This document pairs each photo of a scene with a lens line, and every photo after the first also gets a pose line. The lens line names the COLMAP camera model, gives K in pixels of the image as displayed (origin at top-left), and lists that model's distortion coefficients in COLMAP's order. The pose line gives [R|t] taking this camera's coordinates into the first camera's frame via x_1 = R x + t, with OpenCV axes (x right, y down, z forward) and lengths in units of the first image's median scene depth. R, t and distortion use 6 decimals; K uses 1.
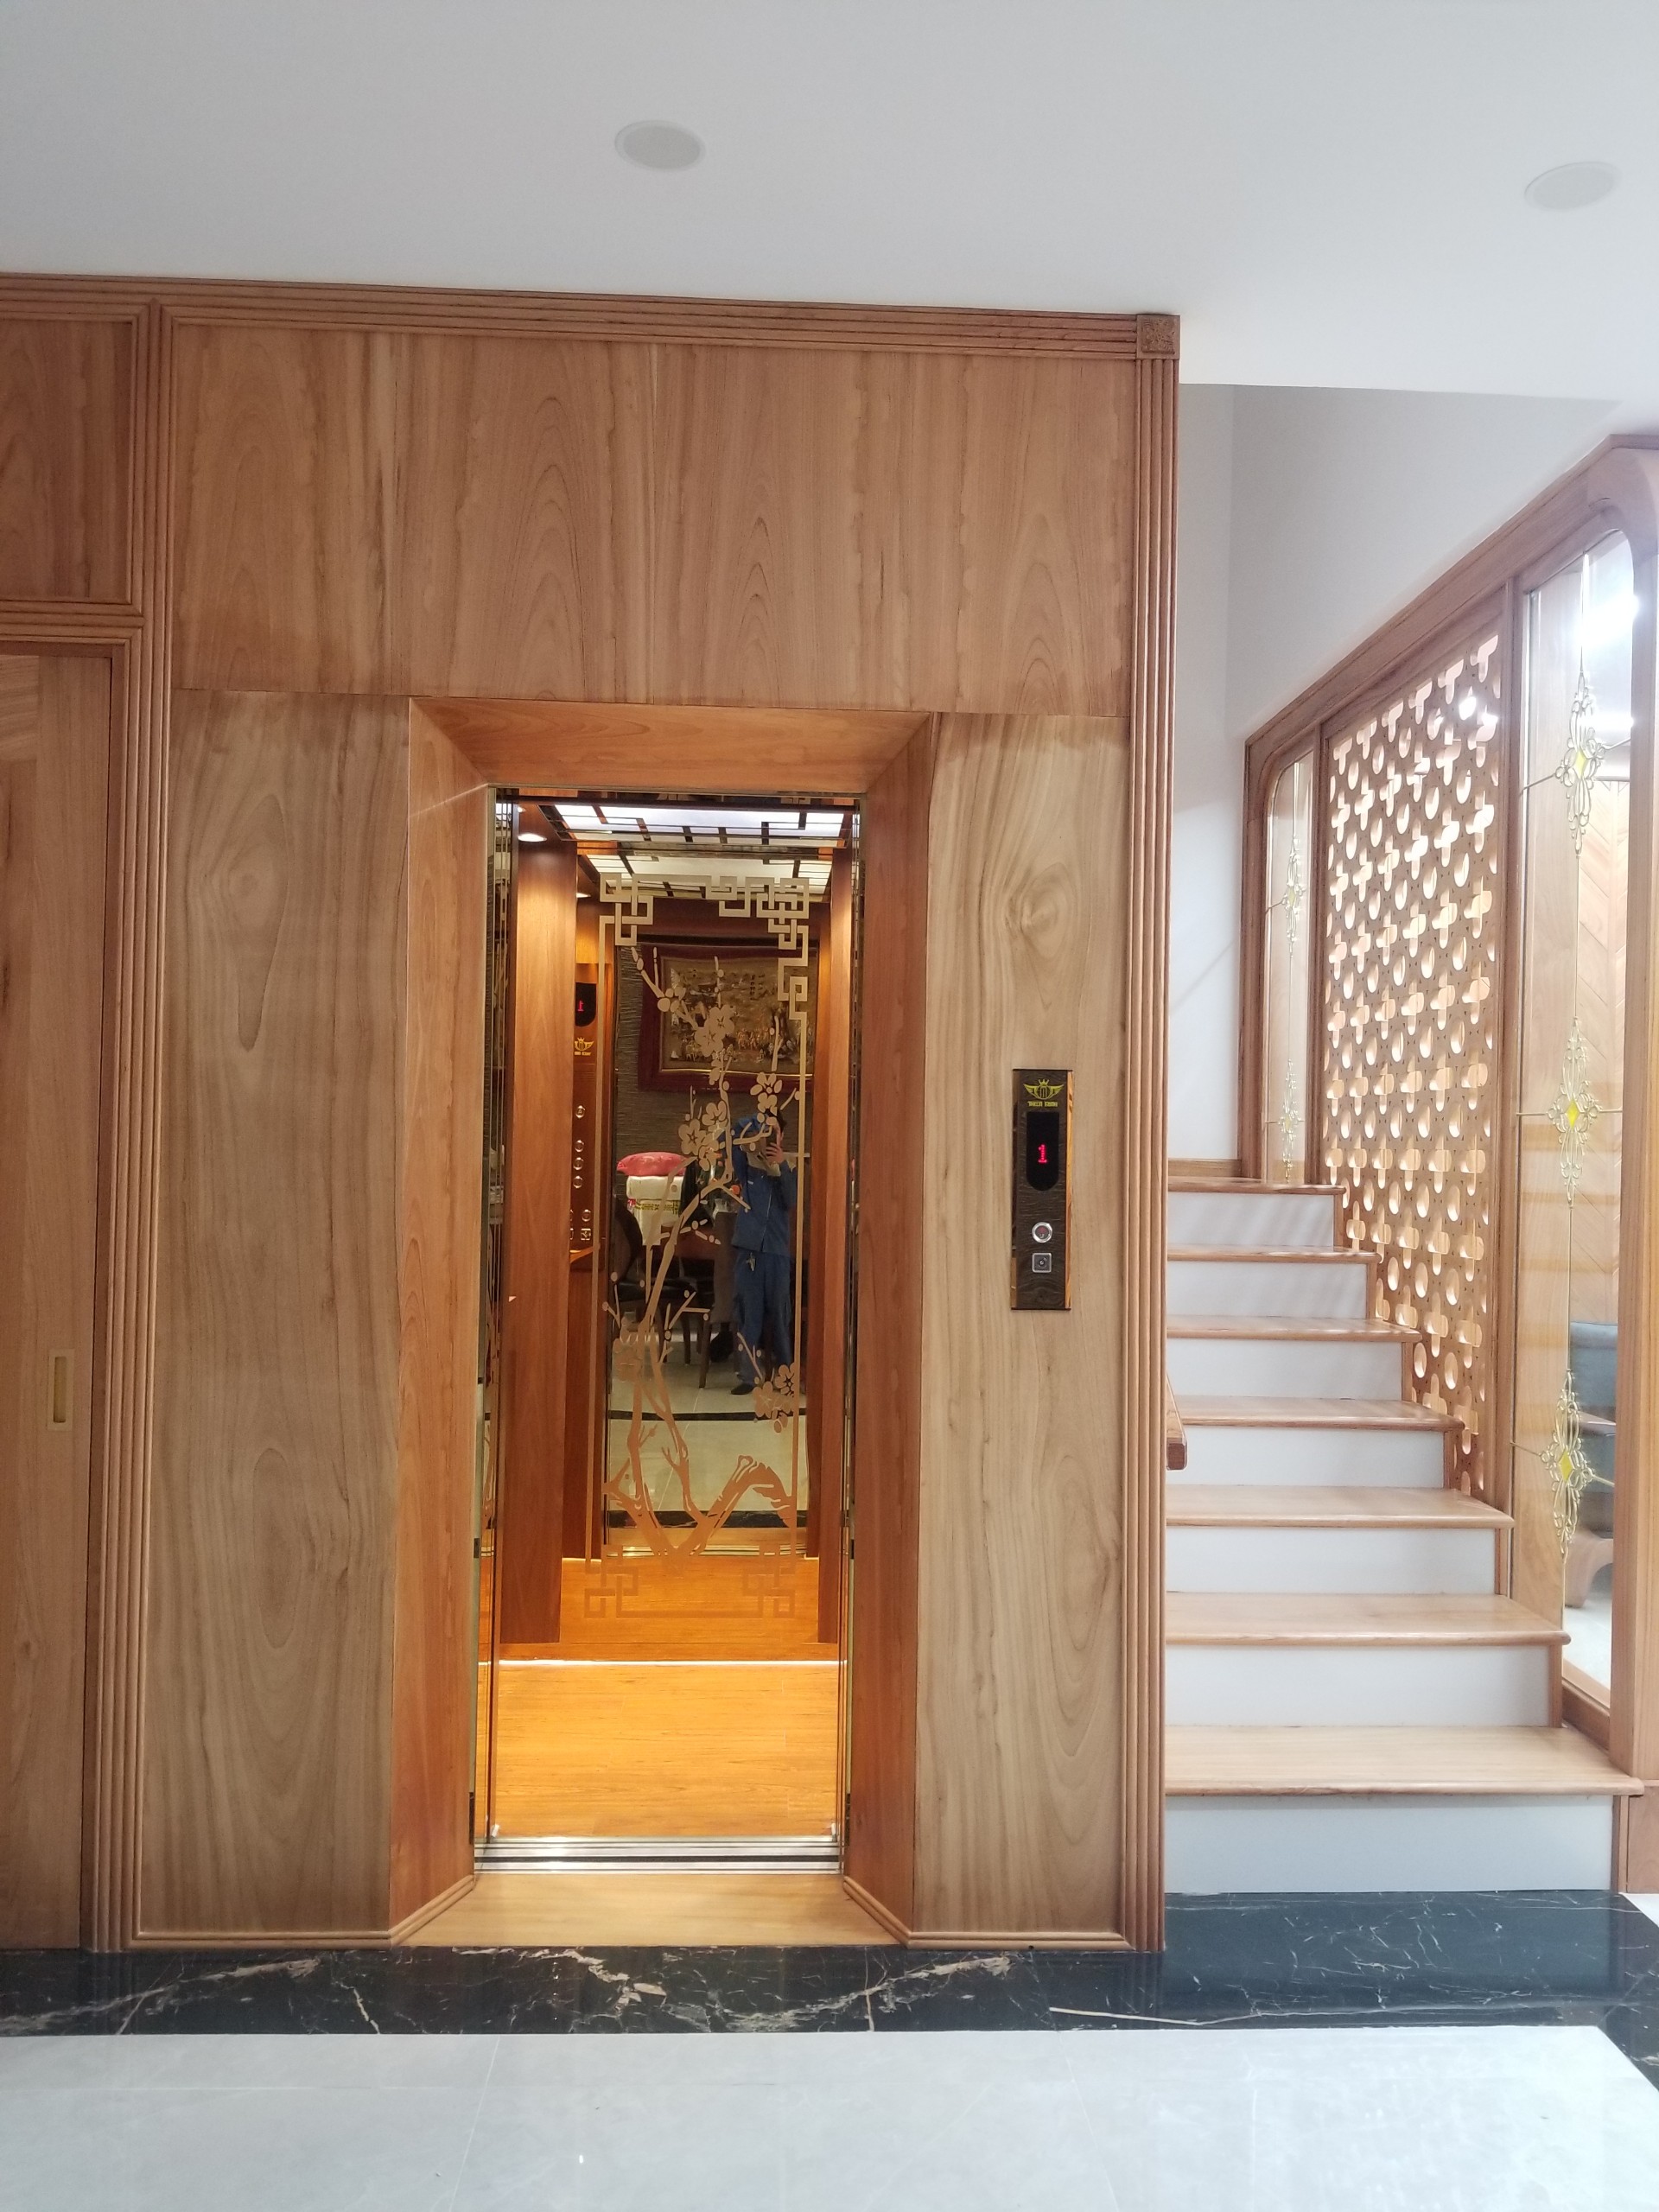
lens RADIAL K [[1729.1, 0, 863.0], [0, 1729.1, 1125.6], [0, 0, 1]] dist [0.076116, -0.130847]
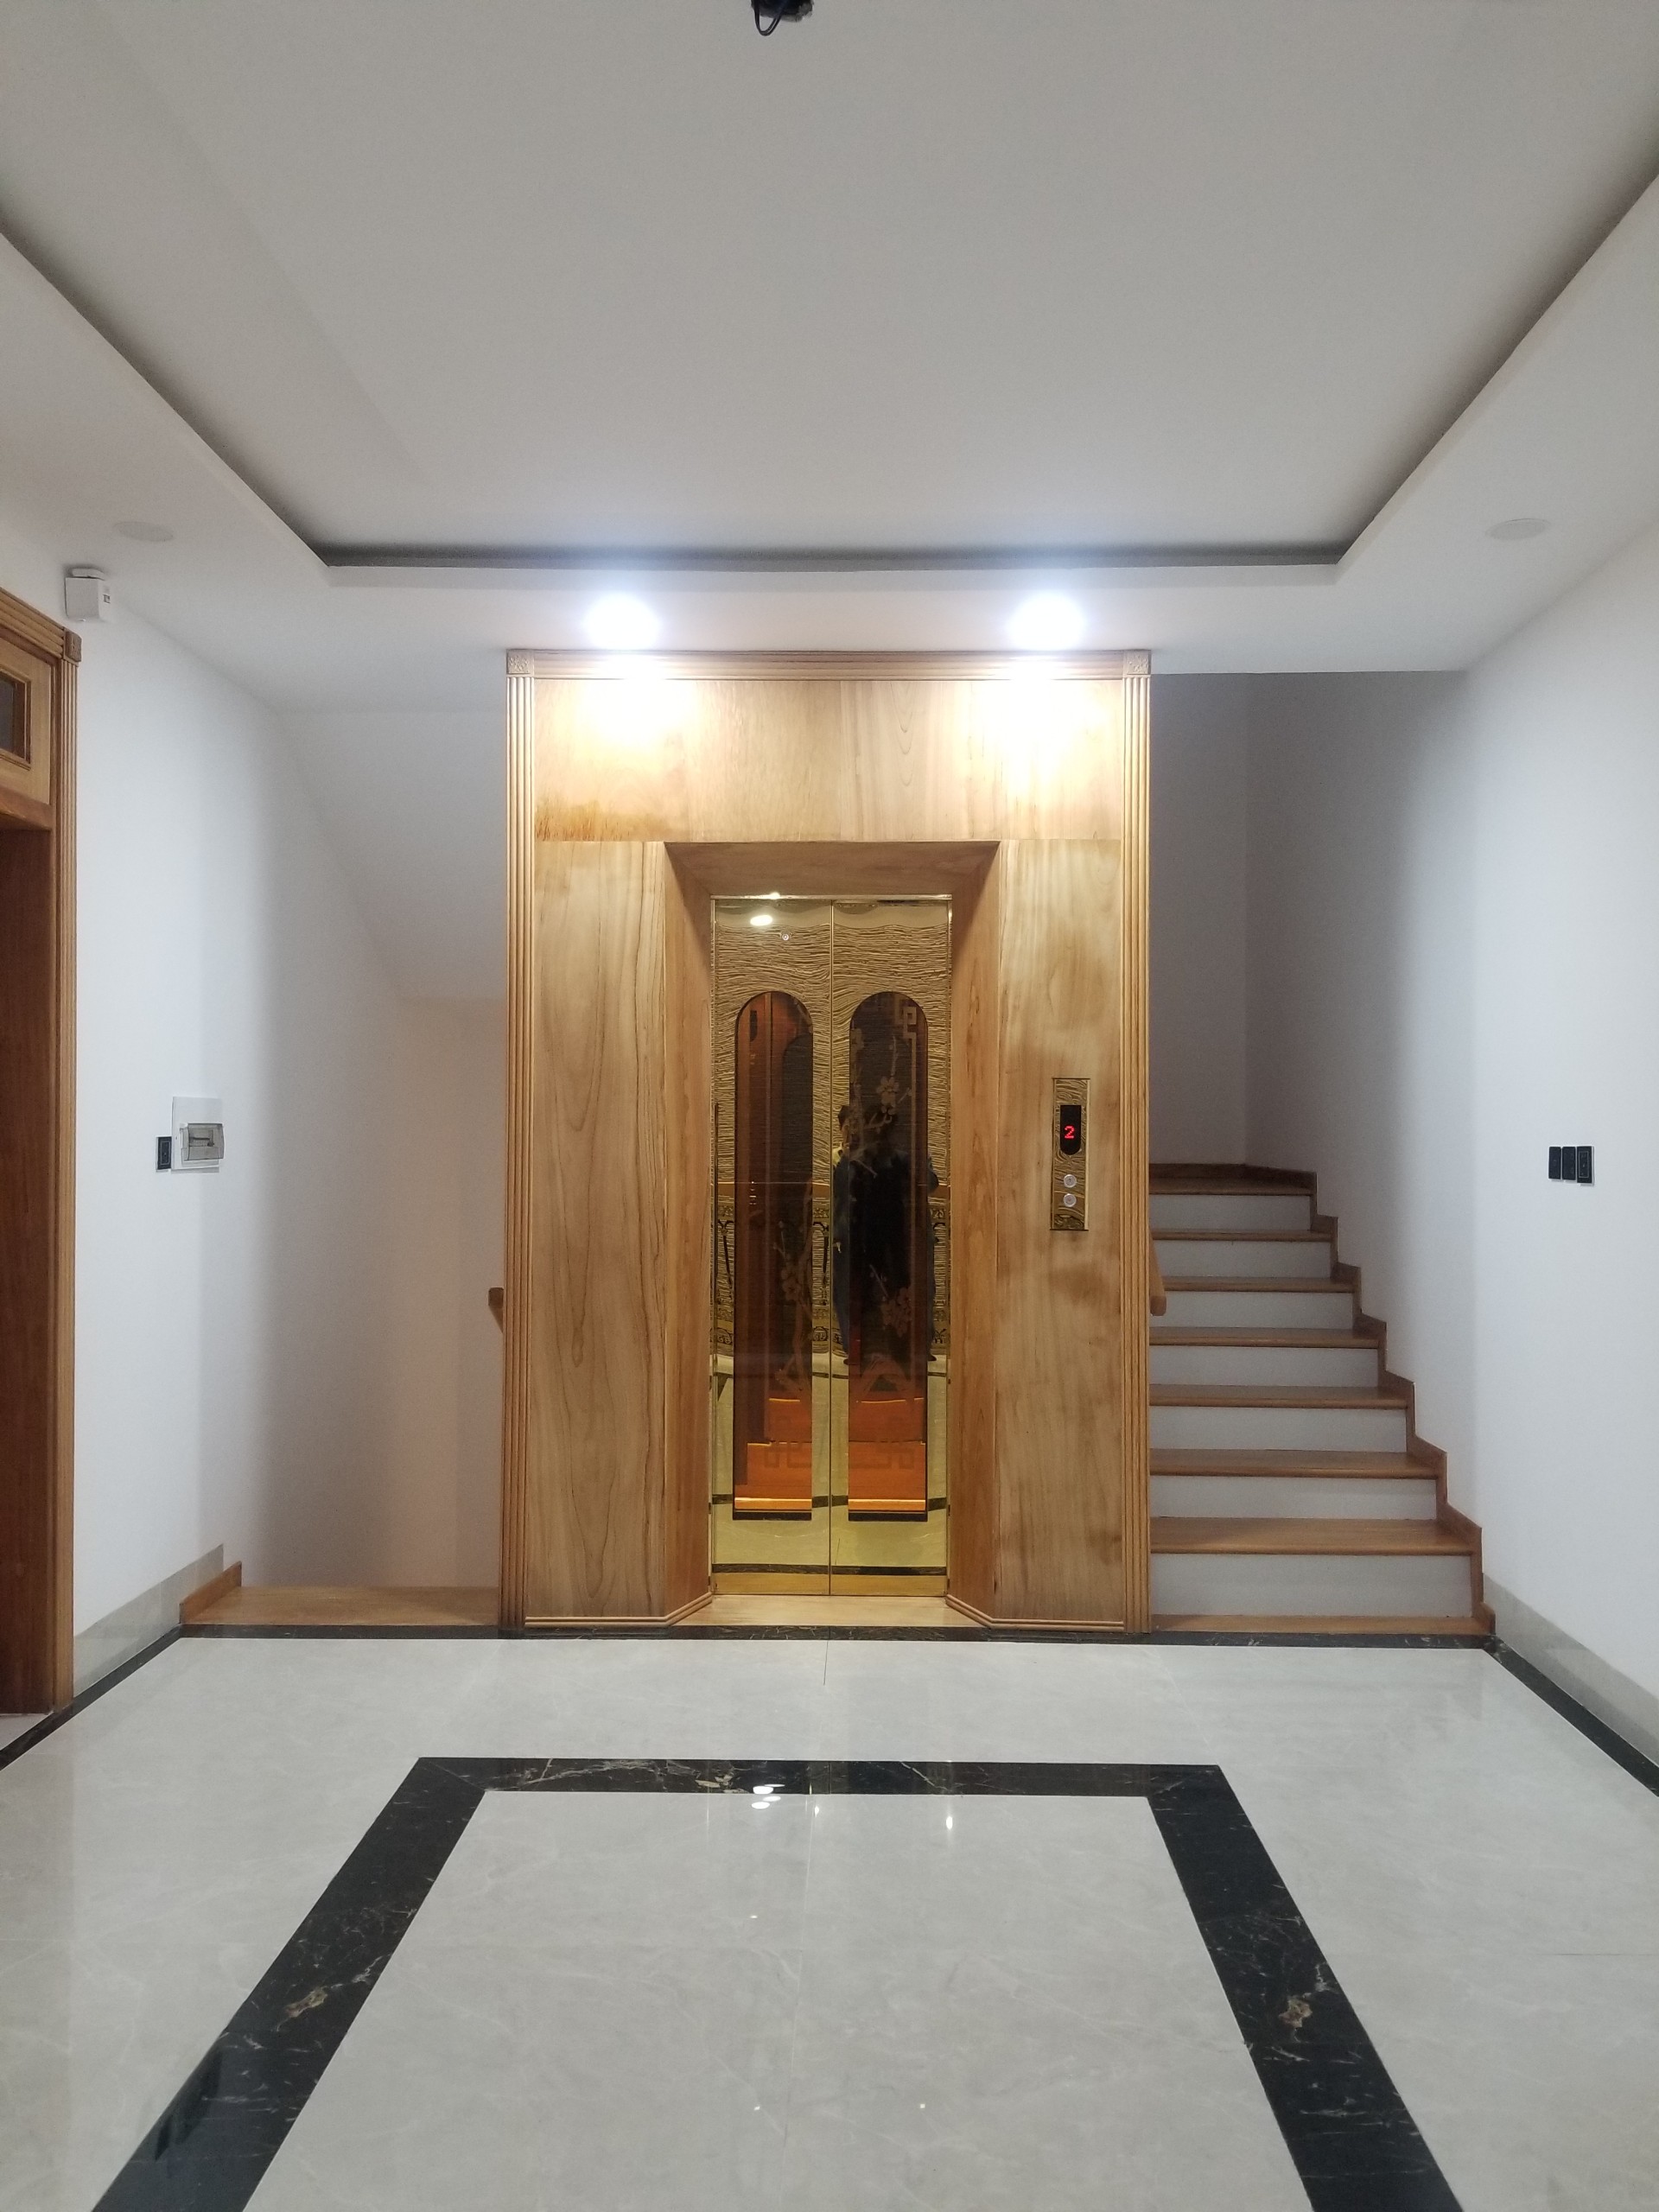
lens RADIAL K [[1729.1, 0, 863.0], [0, 1729.1, 1125.6], [0, 0, 1]] dist [0.076116, -0.130847]
pose [[0.998340, -0.015786, -0.055398, 0.001264], [0.016367, 0.999815, 0.010058, -0.008479], [0.055229, -0.010948, 0.998414, -0.583782]]
